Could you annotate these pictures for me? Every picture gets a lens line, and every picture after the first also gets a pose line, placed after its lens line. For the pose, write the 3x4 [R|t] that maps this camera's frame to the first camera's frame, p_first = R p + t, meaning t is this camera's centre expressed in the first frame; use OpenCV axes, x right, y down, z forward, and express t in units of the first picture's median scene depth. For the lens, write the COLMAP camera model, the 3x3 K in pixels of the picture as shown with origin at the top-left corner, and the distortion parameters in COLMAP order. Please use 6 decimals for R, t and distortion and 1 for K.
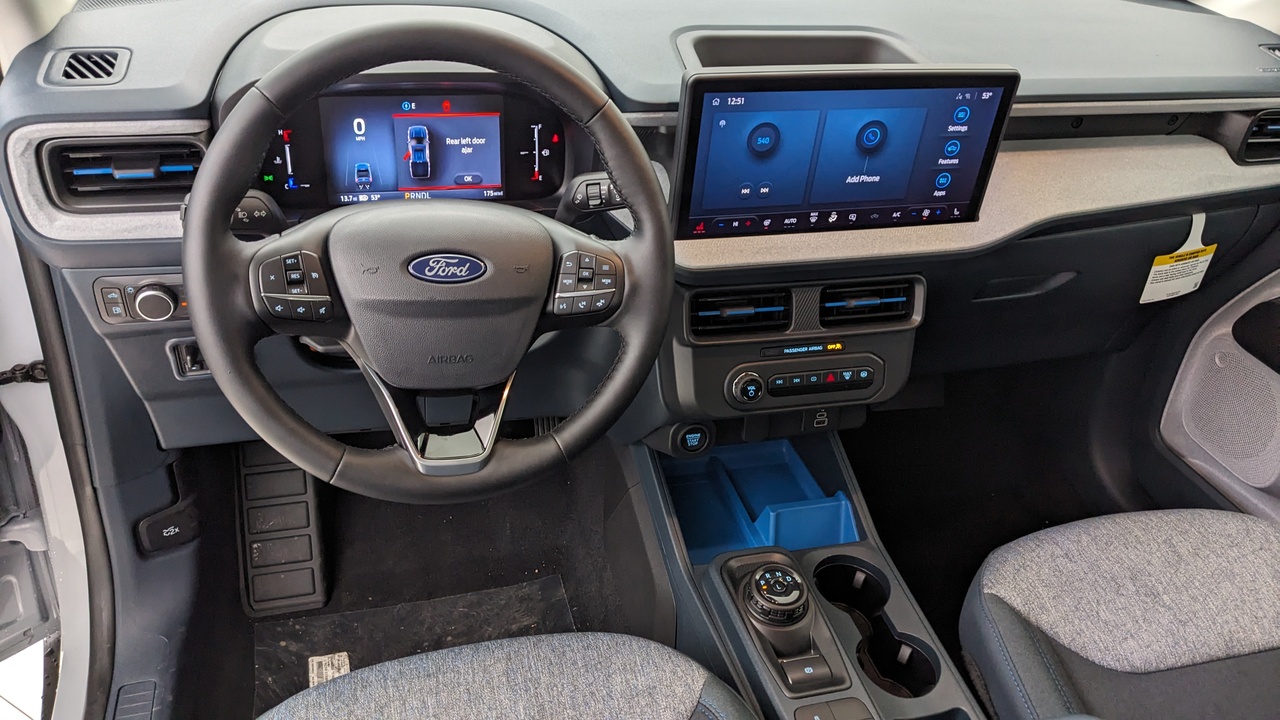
lens RADIAL K [[1069.2, 0, 632.1], [0, 1069.2, 365.3], [0, 0, 1]] dist [0.000150, -0.001677]
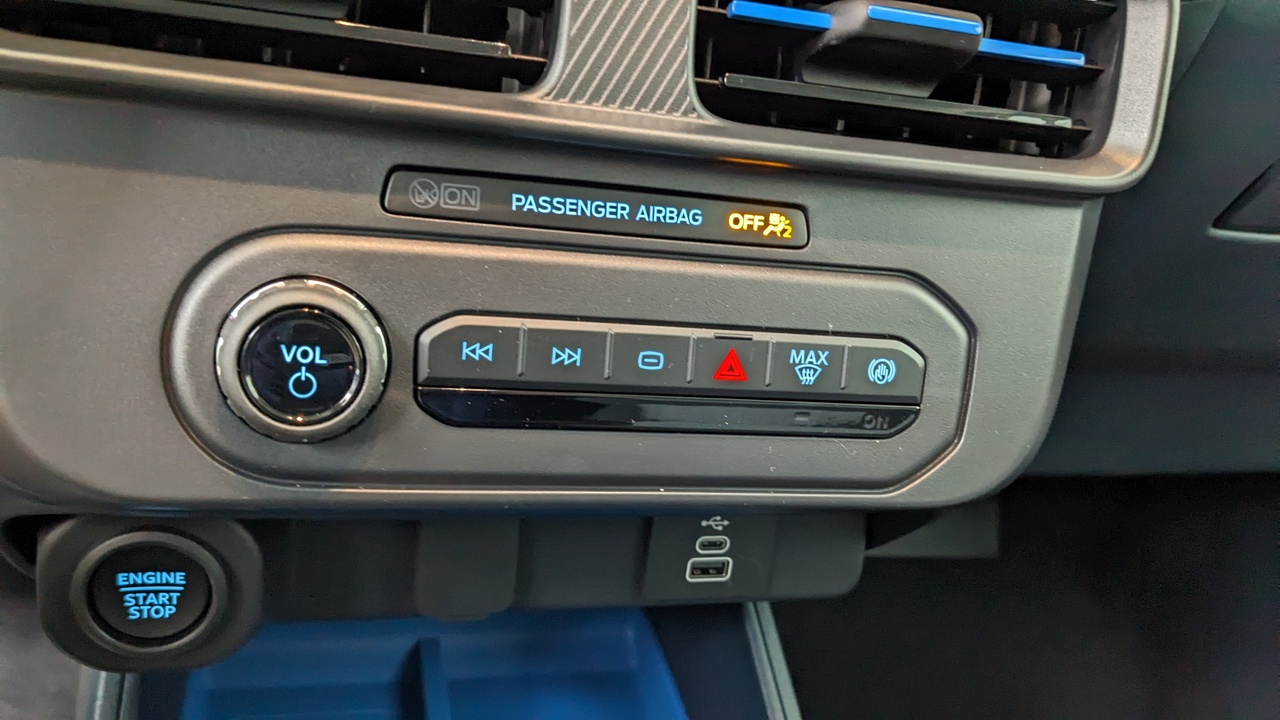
lens RADIAL K [[1069.2, 0, 639.0], [0, 1069.2, 359.1], [0, 0, 1]] dist [0.000150, -0.001677]
pose [[0.995748, 0.090550, 0.016900, 0.167071], [-0.087670, 0.987923, -0.127762, 0.040780], [-0.028264, 0.125737, 0.991661, 0.803129]]
